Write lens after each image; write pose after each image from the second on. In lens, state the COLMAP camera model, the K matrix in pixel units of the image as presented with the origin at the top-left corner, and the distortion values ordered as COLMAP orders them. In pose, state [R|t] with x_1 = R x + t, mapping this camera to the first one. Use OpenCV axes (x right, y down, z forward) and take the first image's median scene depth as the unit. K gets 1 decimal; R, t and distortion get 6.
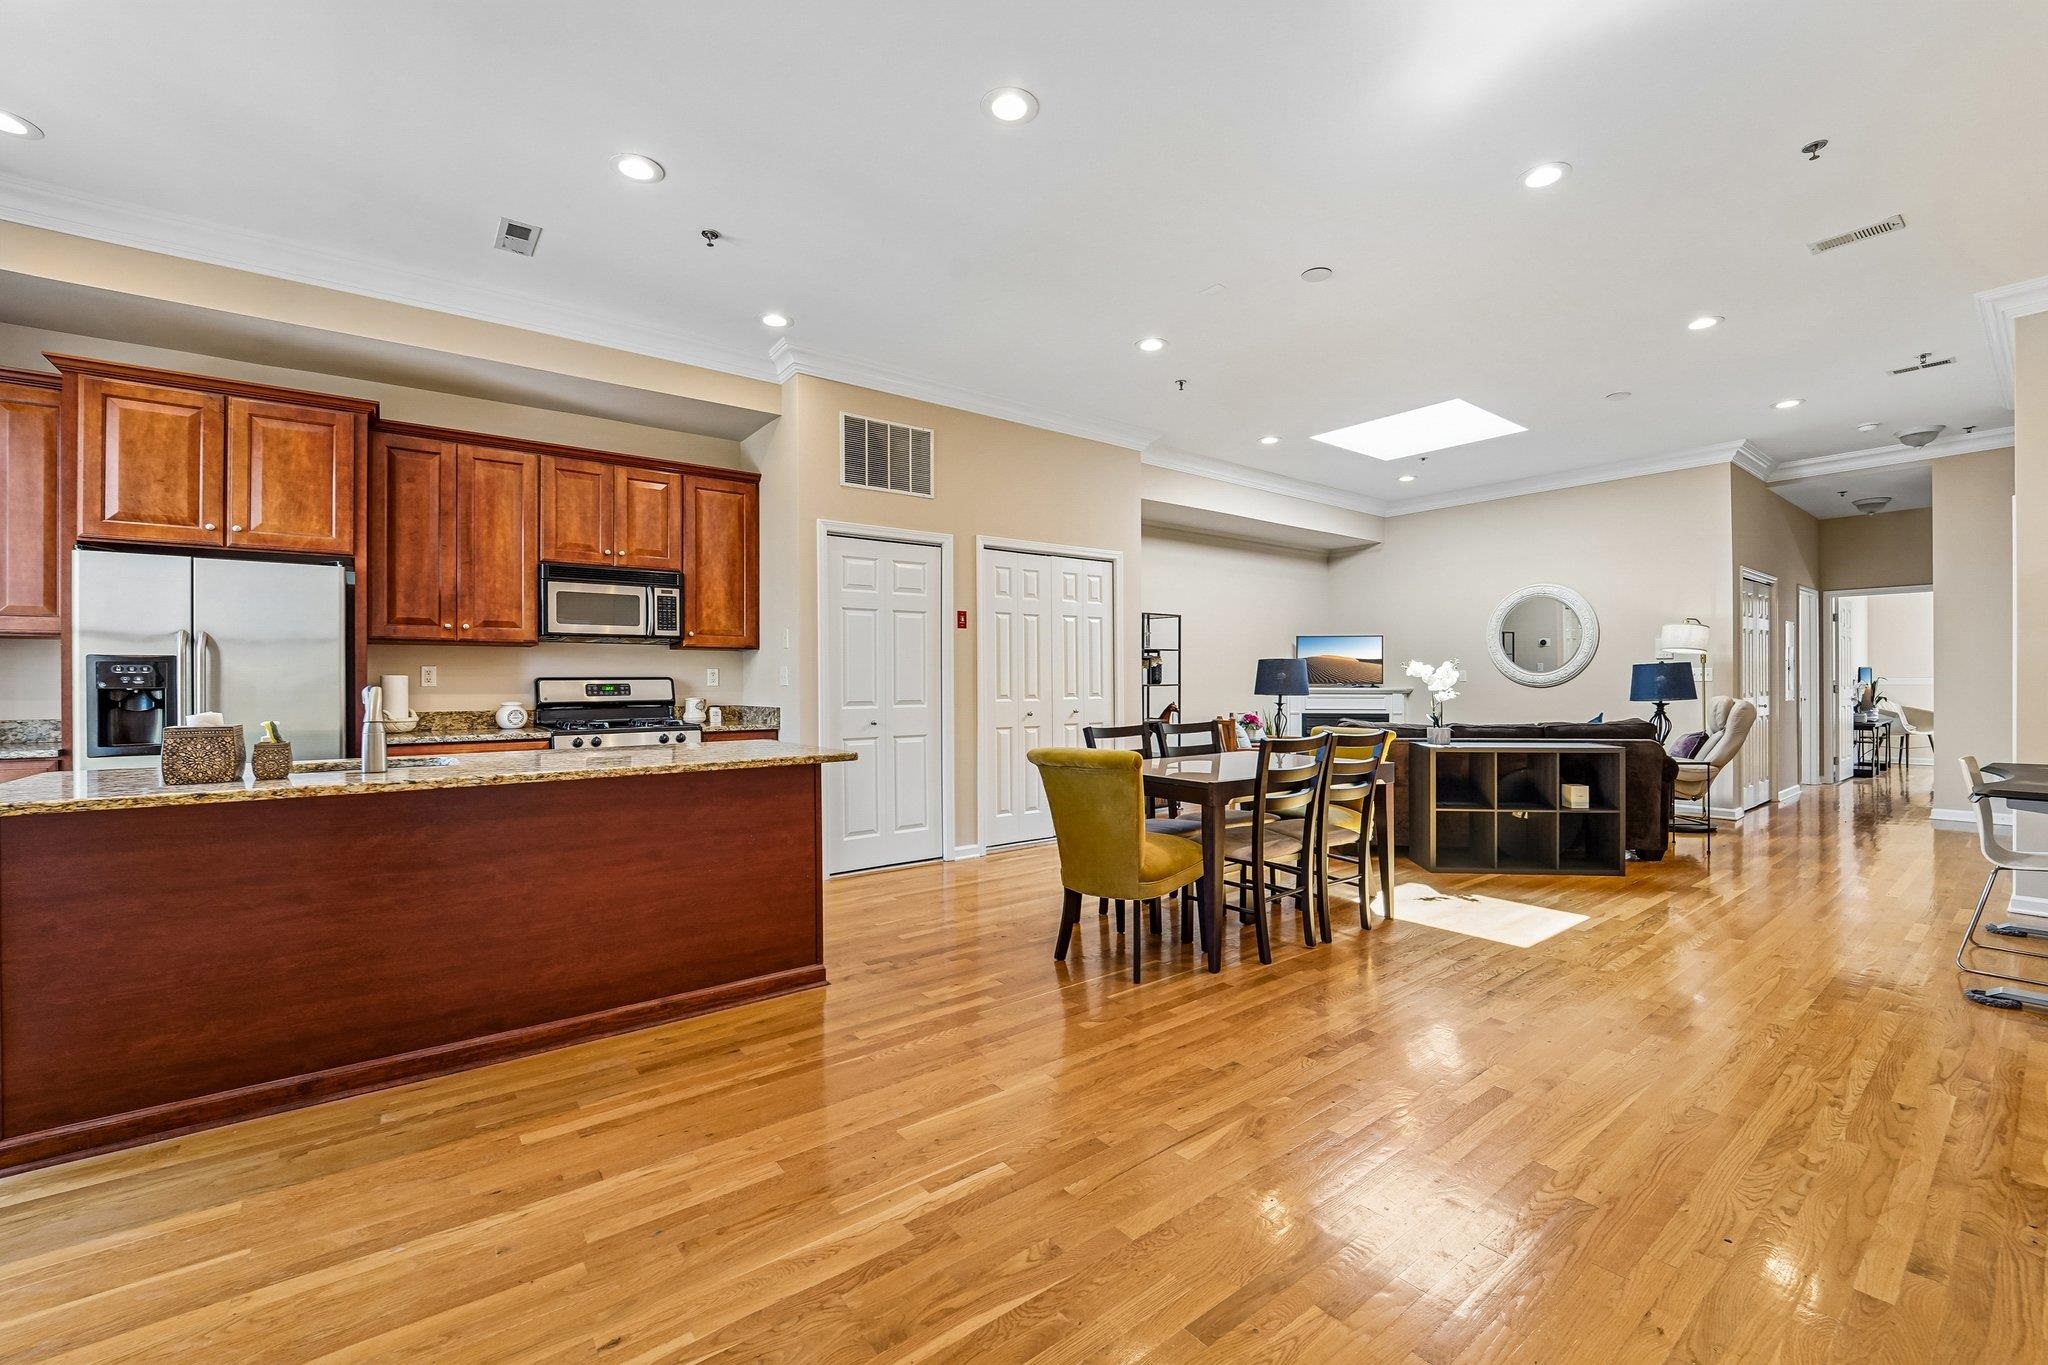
lens RADIAL K [[834.9, 0, 1022.8], [0, 834.9, 685.0], [0, 0, 1]] dist [-0.014490, -0.004652]
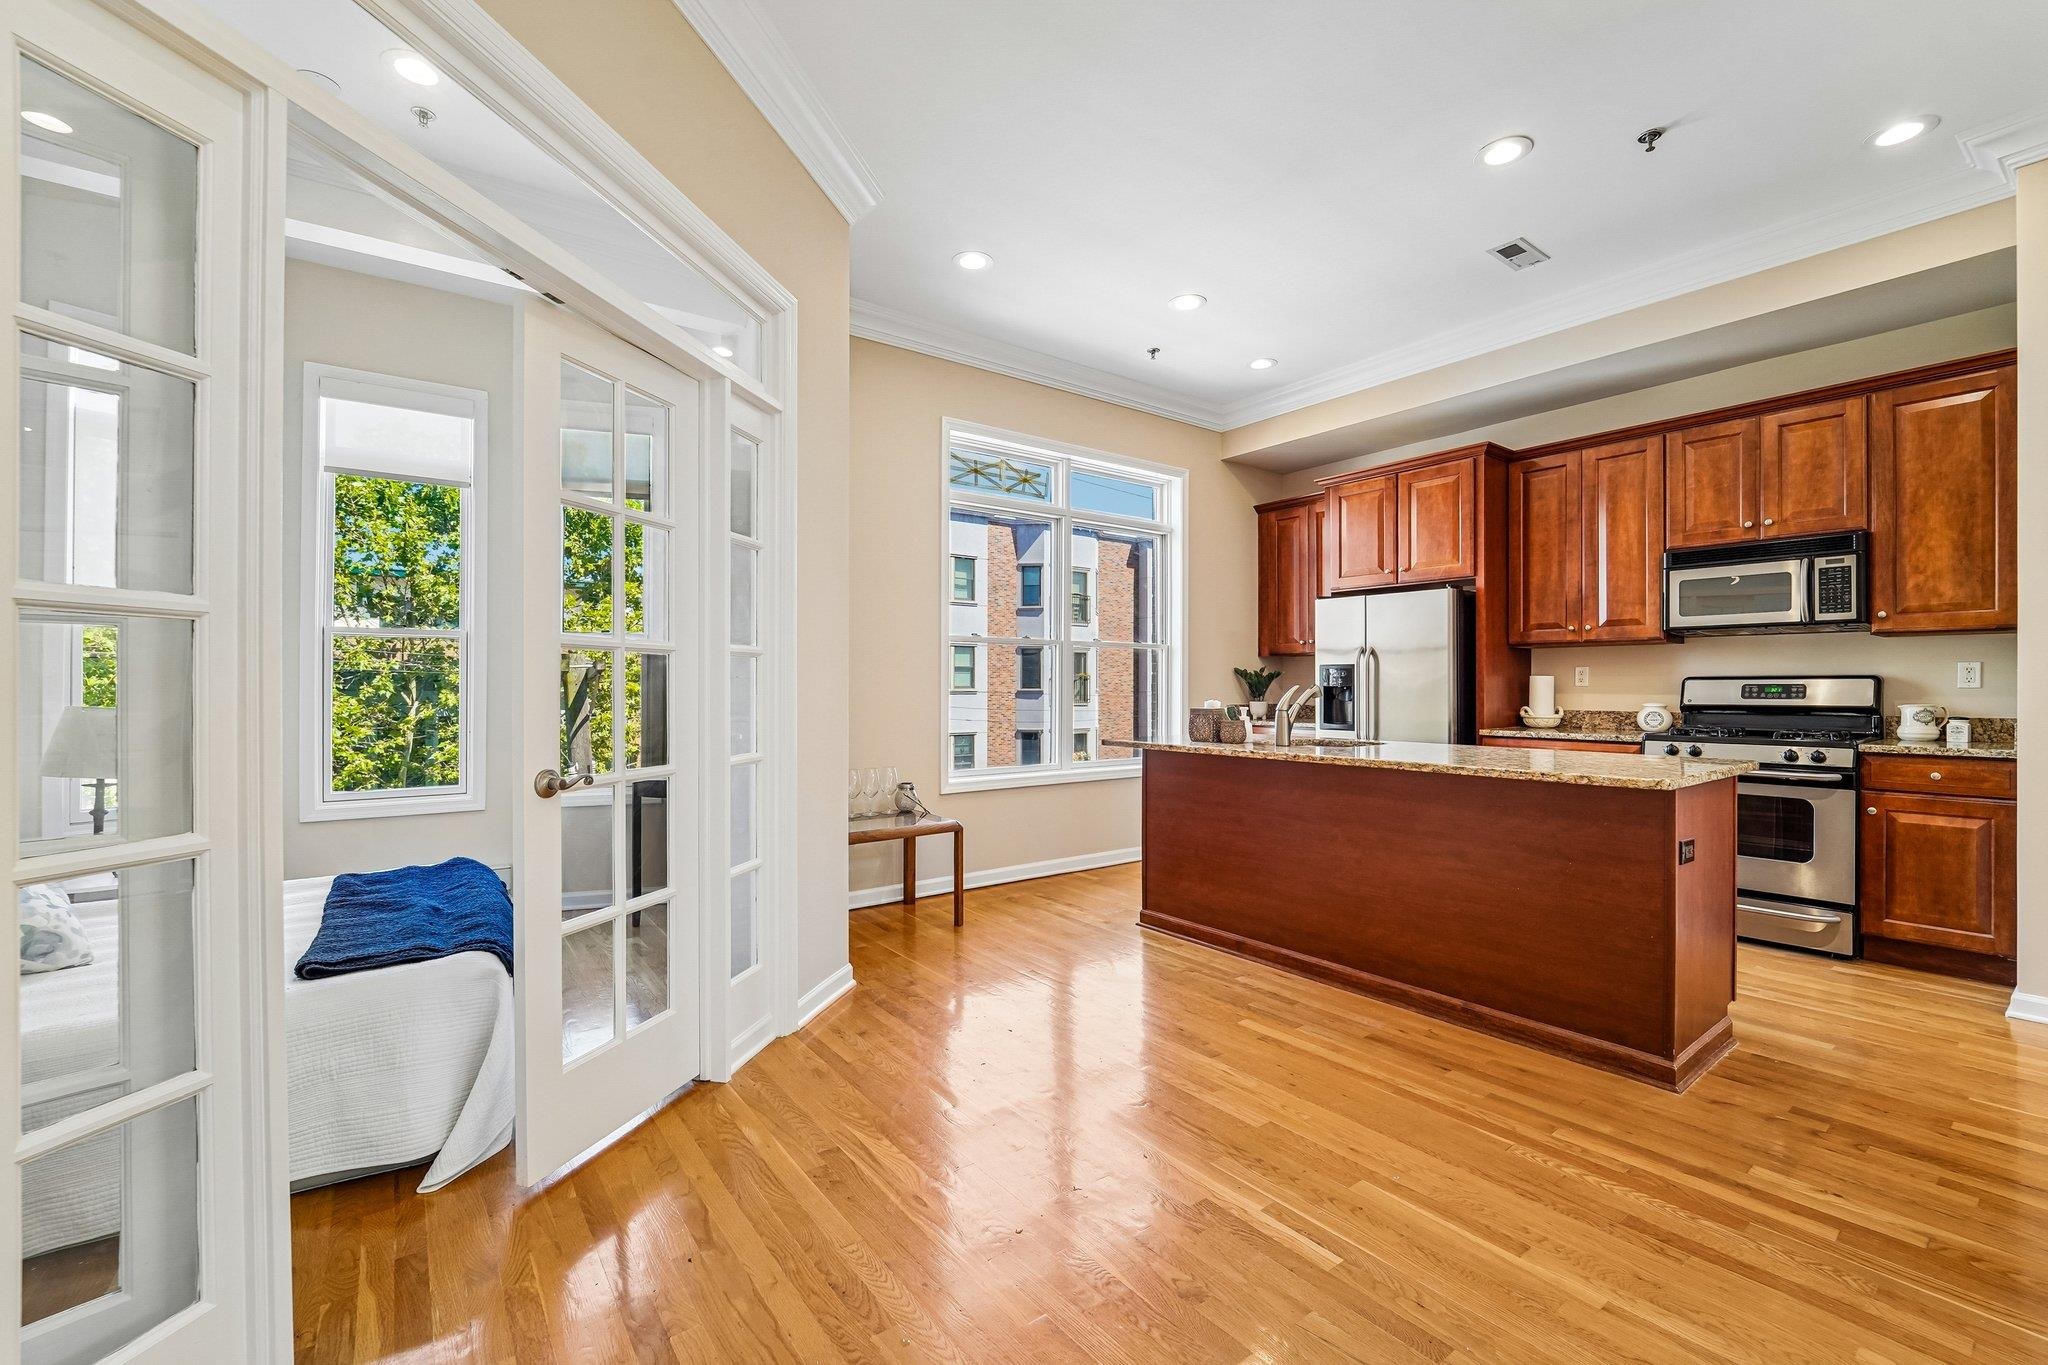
lens RADIAL K [[847.7, 0, 1022.1], [0, 847.7, 691.8], [0, 0, 1]] dist [-0.017754, -0.000398]
pose [[-0.014307, 0.010811, -0.999839, 0.295990], [-0.003006, 0.999937, 0.010855, -0.000457], [0.999893, 0.003161, -0.014274, 0.251286]]
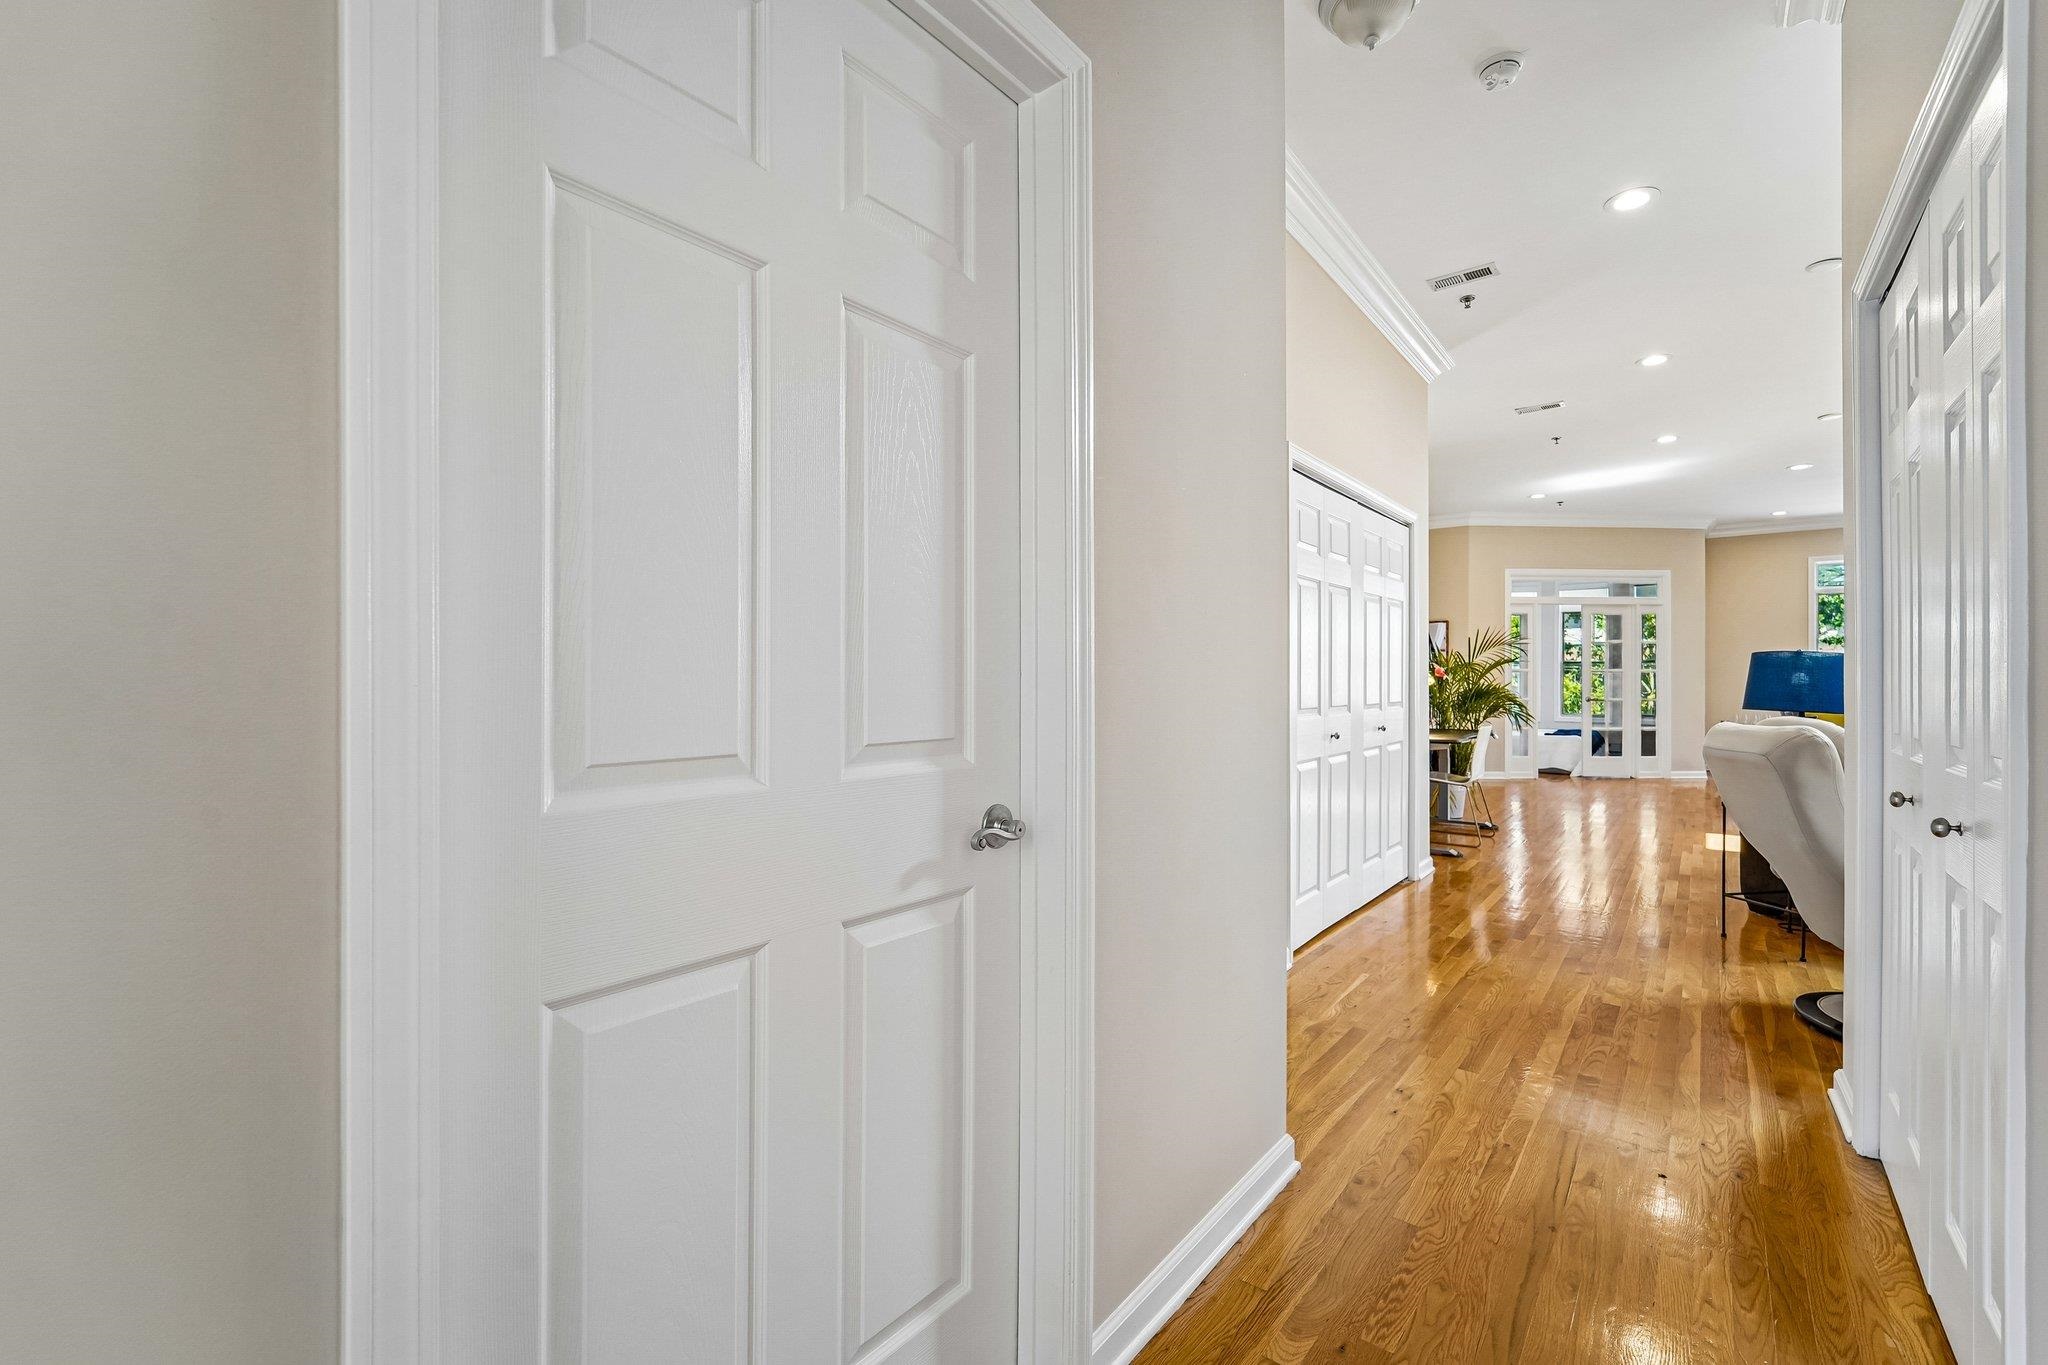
lens RADIAL K [[863.2, 0, 1018.5], [0, 863.2, 678.1], [0, 0, 1]] dist [-0.032834, -0.000220]
pose [[-0.972830, 0.003375, -0.231494, 1.558983], [0.002839, 0.999992, 0.002650, -0.012481], [0.231502, 0.001920, -0.972833, 1.543180]]
